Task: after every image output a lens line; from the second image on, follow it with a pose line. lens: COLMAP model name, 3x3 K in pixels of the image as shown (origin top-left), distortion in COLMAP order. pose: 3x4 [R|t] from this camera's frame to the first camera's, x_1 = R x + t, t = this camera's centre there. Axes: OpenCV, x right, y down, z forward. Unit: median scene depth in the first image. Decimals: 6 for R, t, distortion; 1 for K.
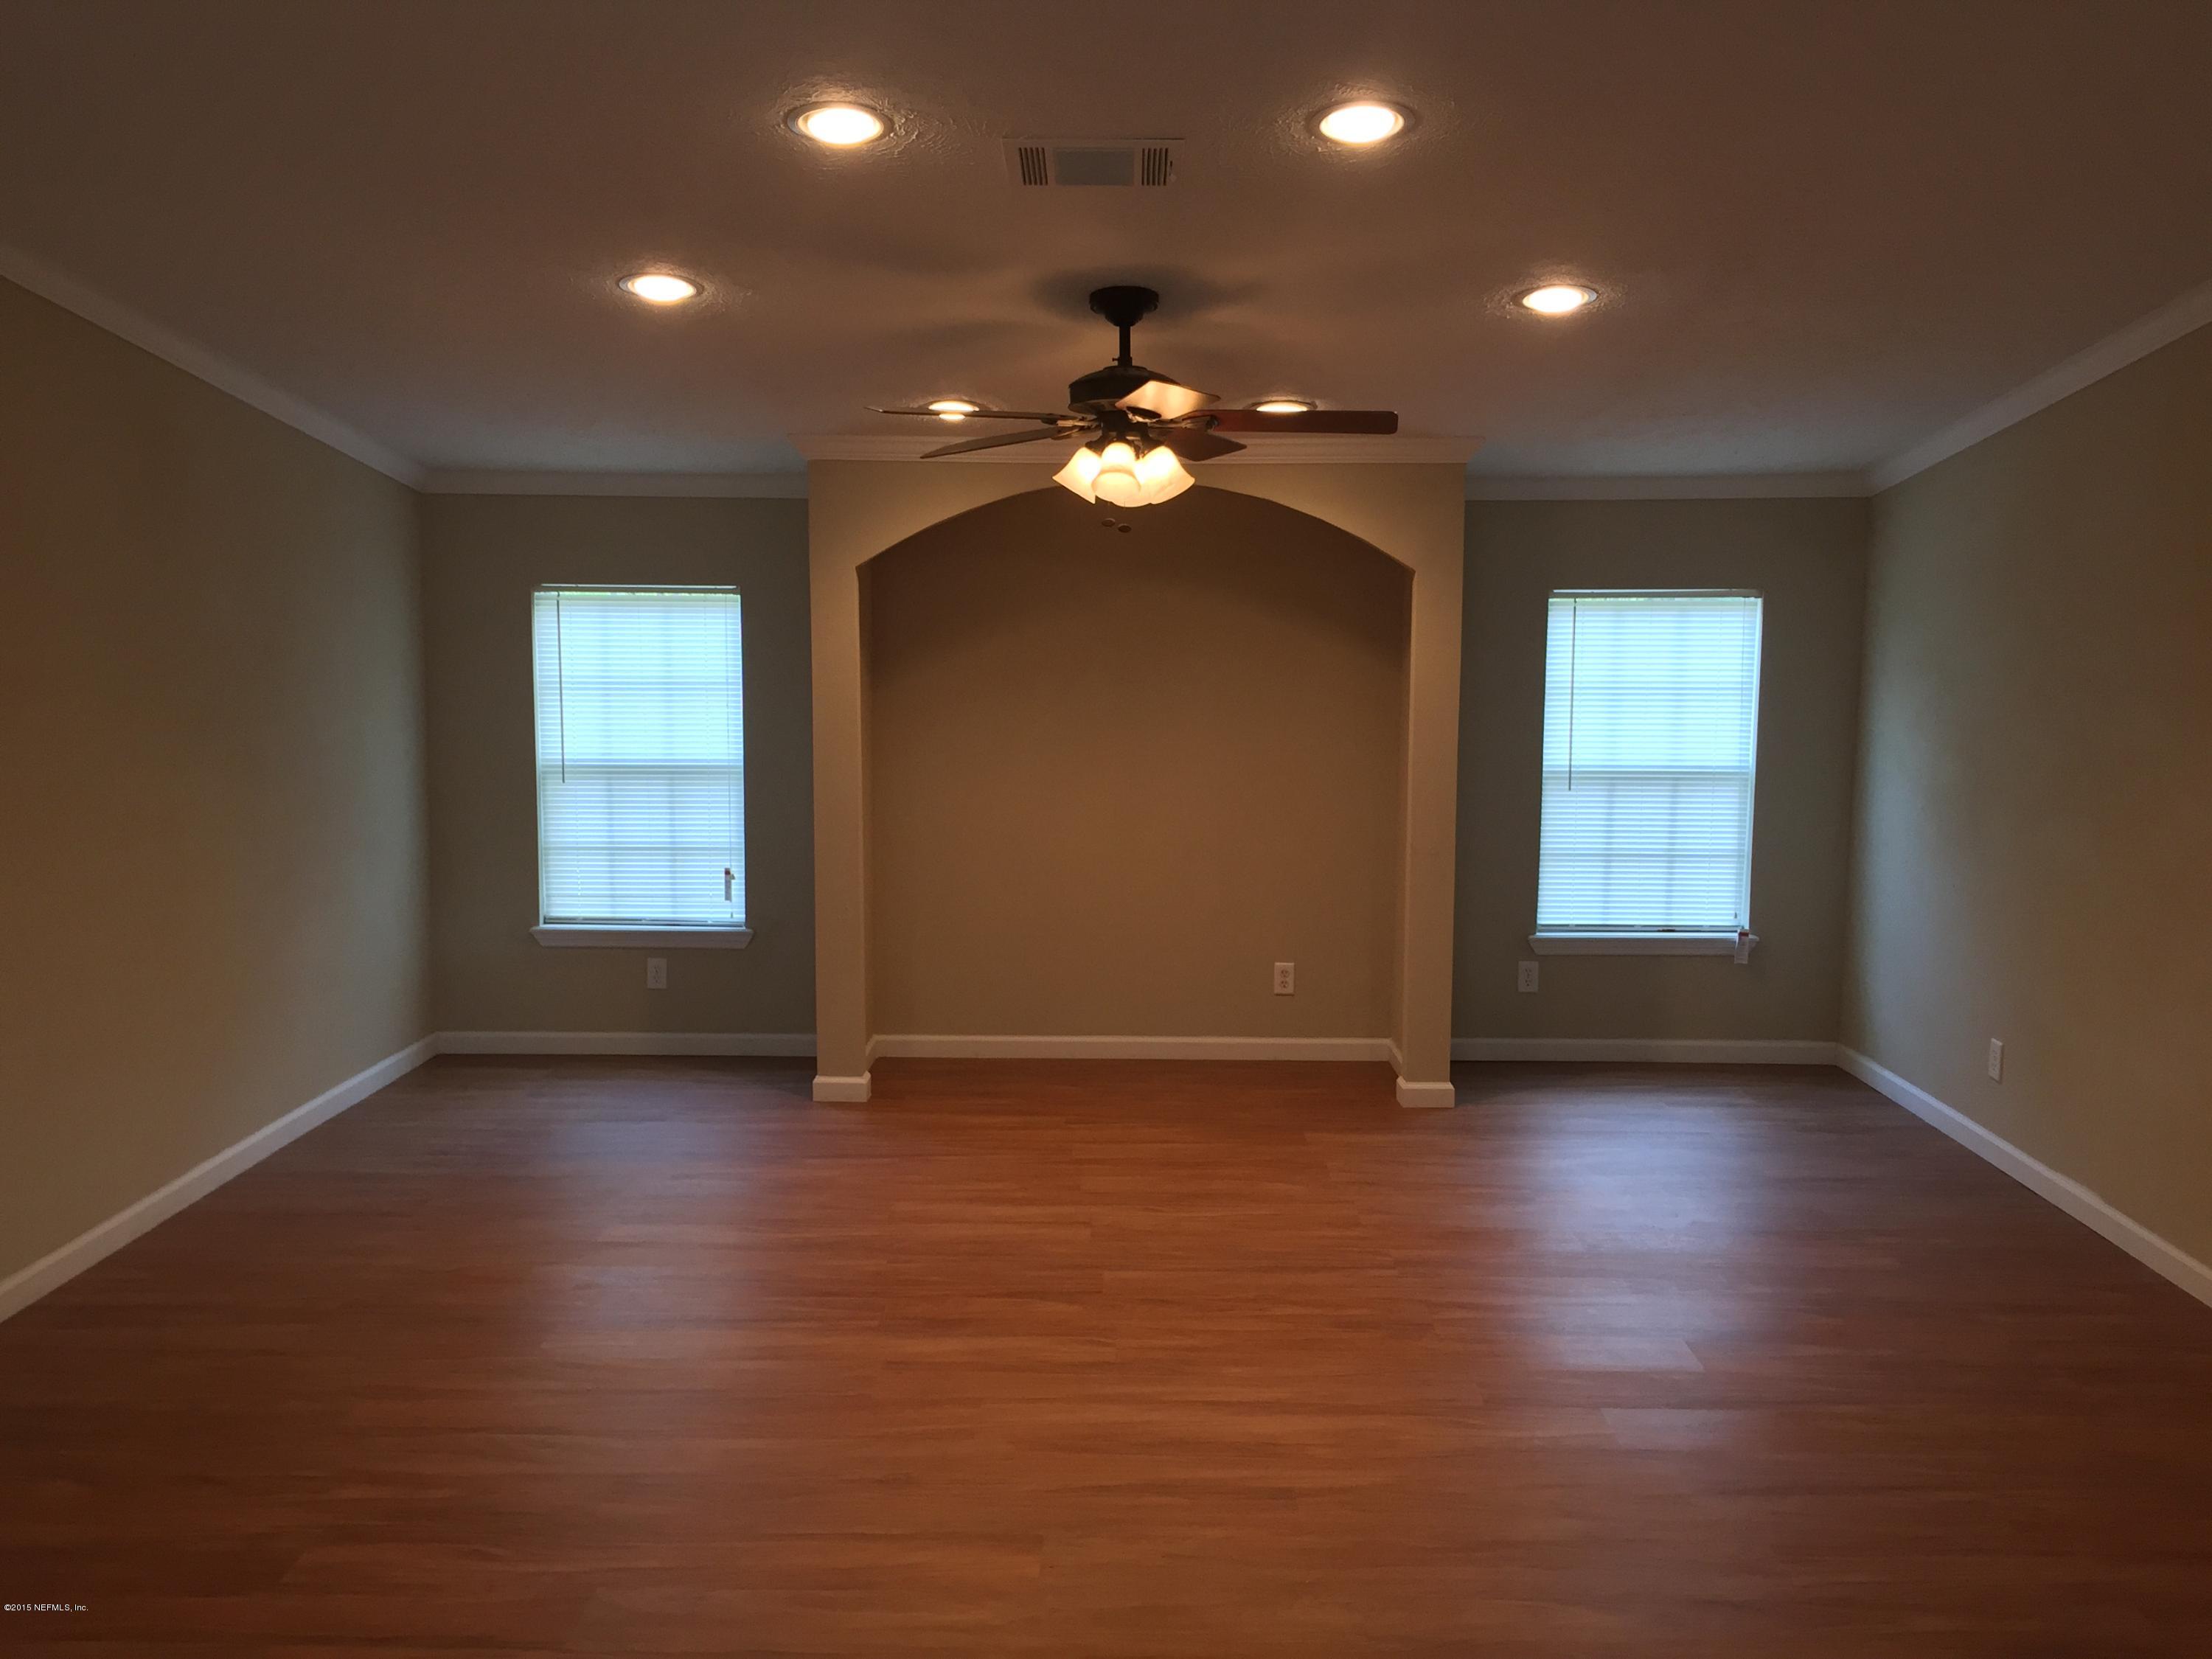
lens RADIAL K [[1894.5, 0, 1109.2], [0, 1894.5, 824.8], [0, 0, 1]] dist [0.084103, -0.128282]
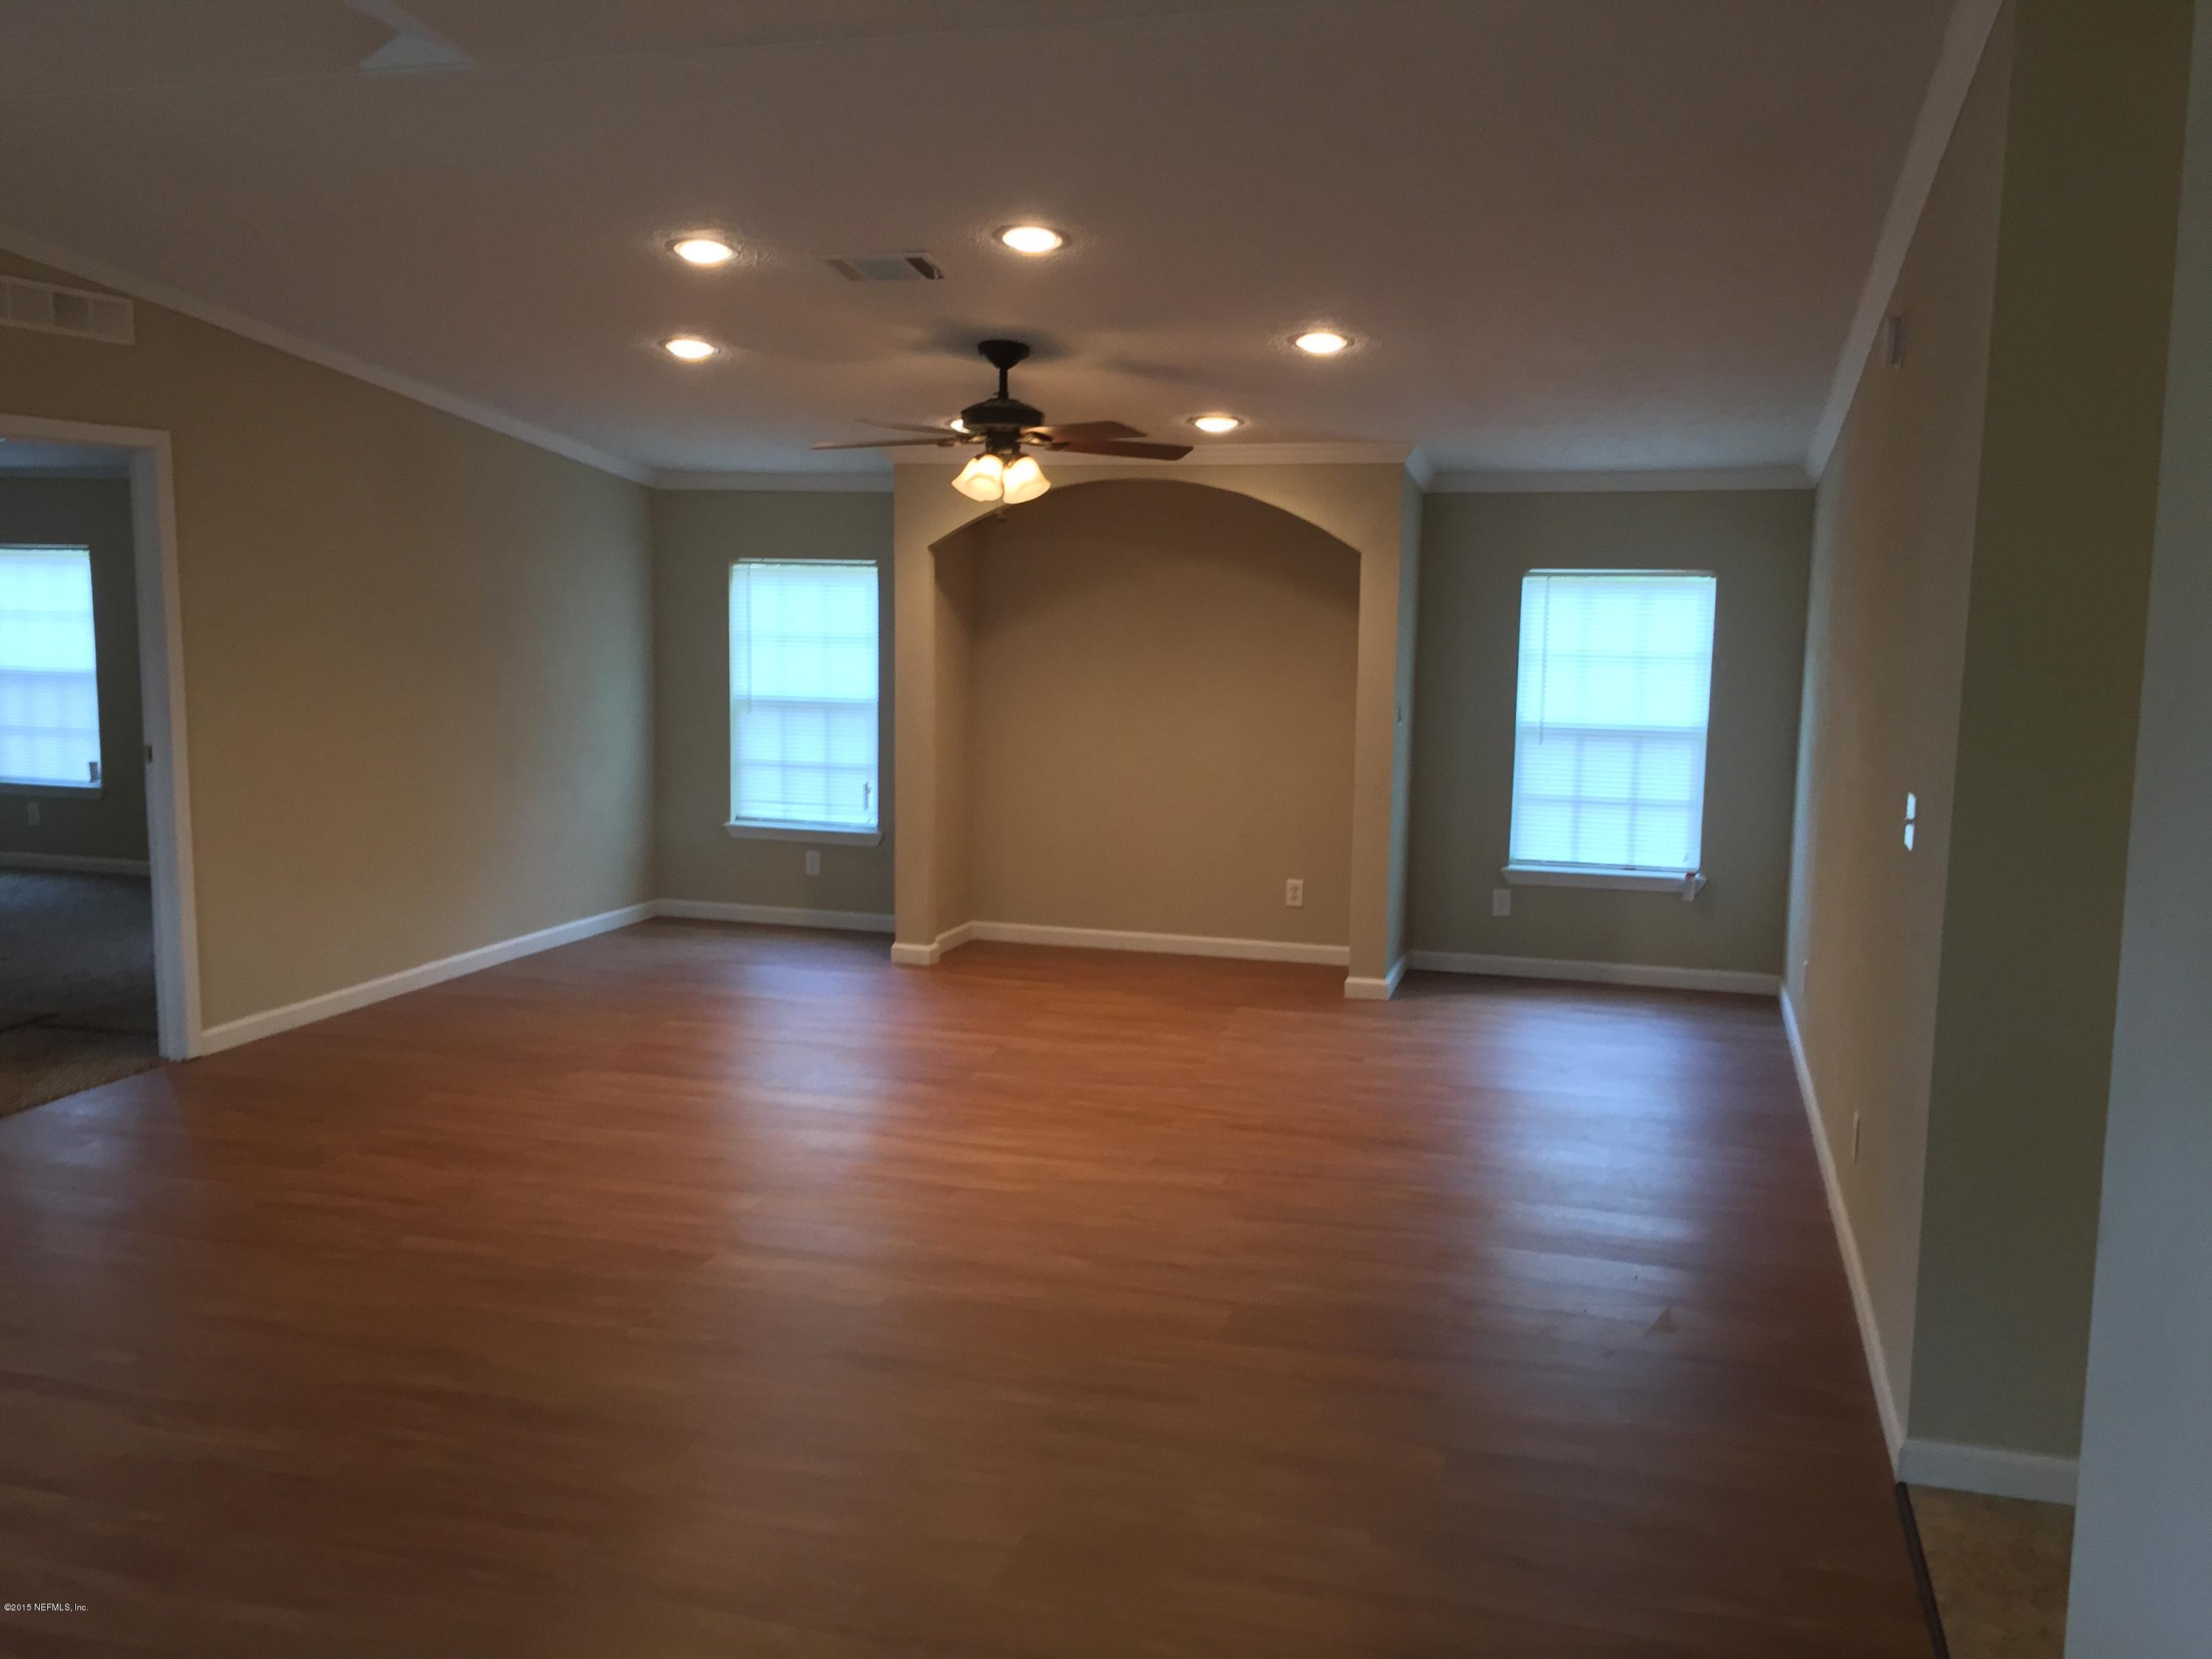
lens RADIAL K [[1891.4, 0, 1108.1], [0, 1891.4, 826.0], [0, 0, 1]] dist [0.079560, -0.099986]
pose [[0.963572, 0.044236, -0.263767, 0.309403], [-0.041121, 0.999004, 0.017321, 0.024043], [0.264270, -0.005844, 0.964431, -0.192085]]
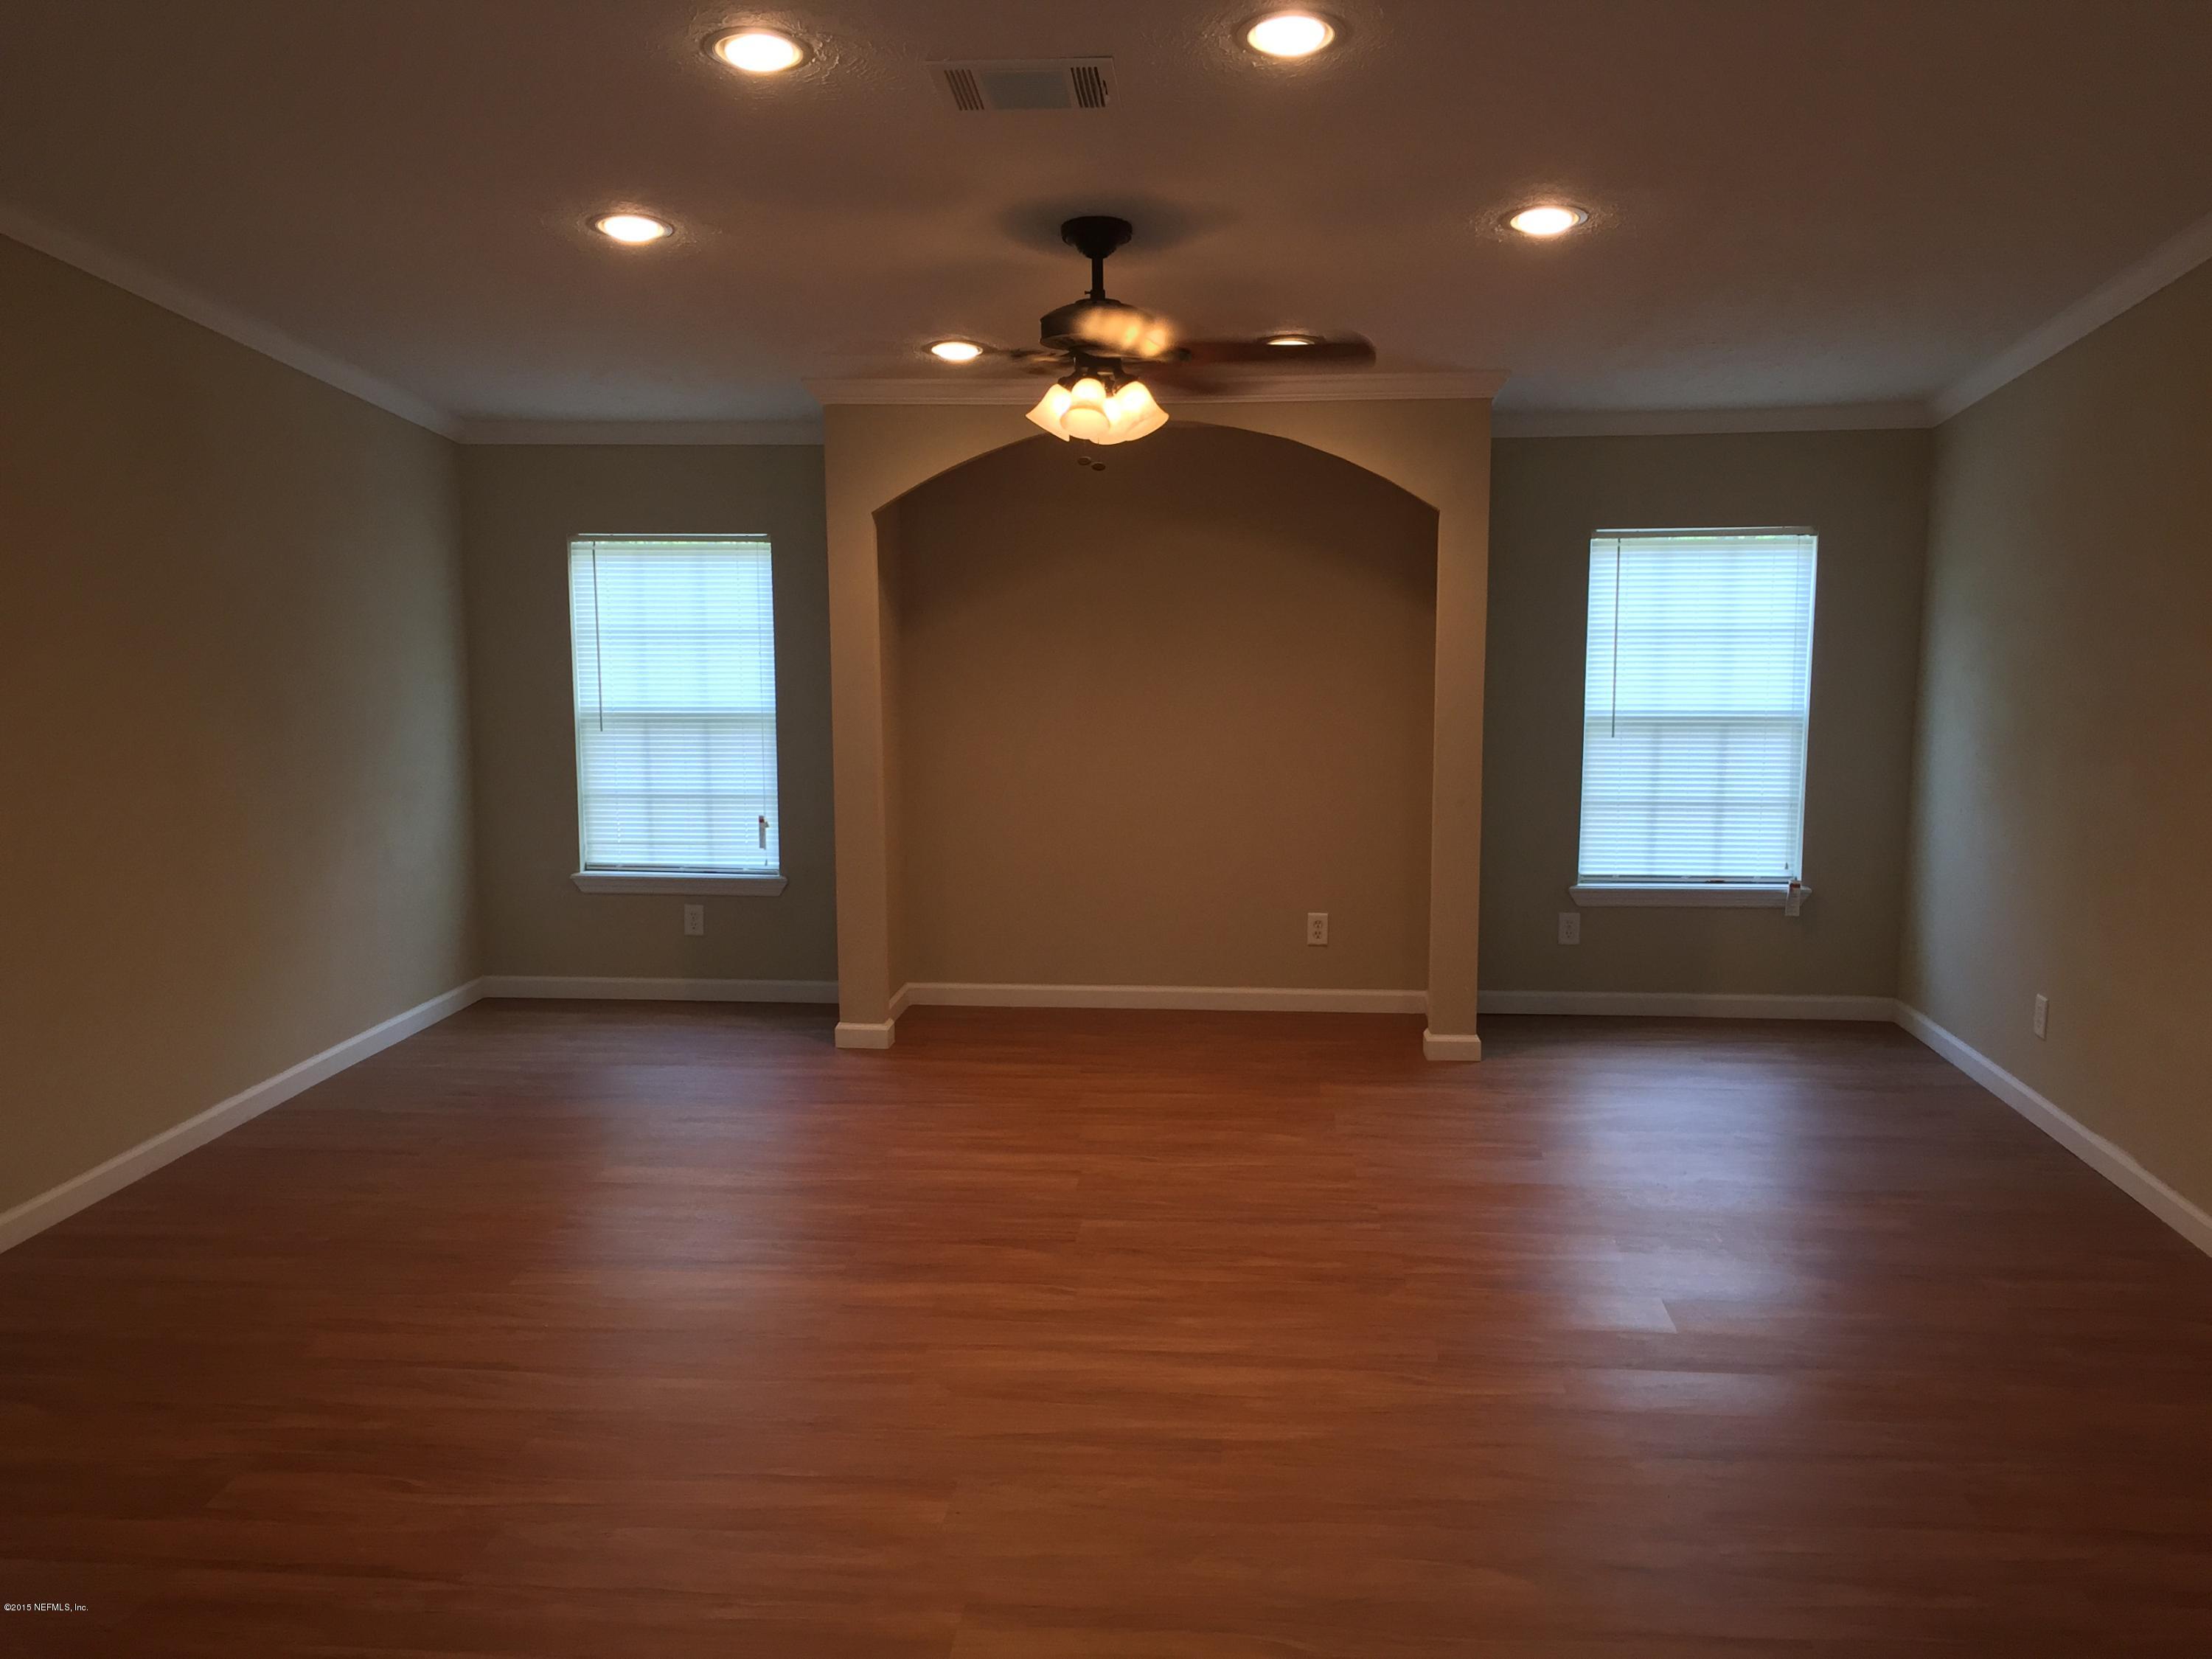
lens RADIAL K [[1891.4, 0, 1108.1], [0, 1891.4, 826.0], [0, 0, 1]] dist [0.079560, -0.099986]
pose [[0.997298, 0.001873, -0.073442, 0.059206], [-0.000063, 0.999696, 0.024636, 0.003612], [0.073466, -0.024565, 0.996995, 0.013916]]
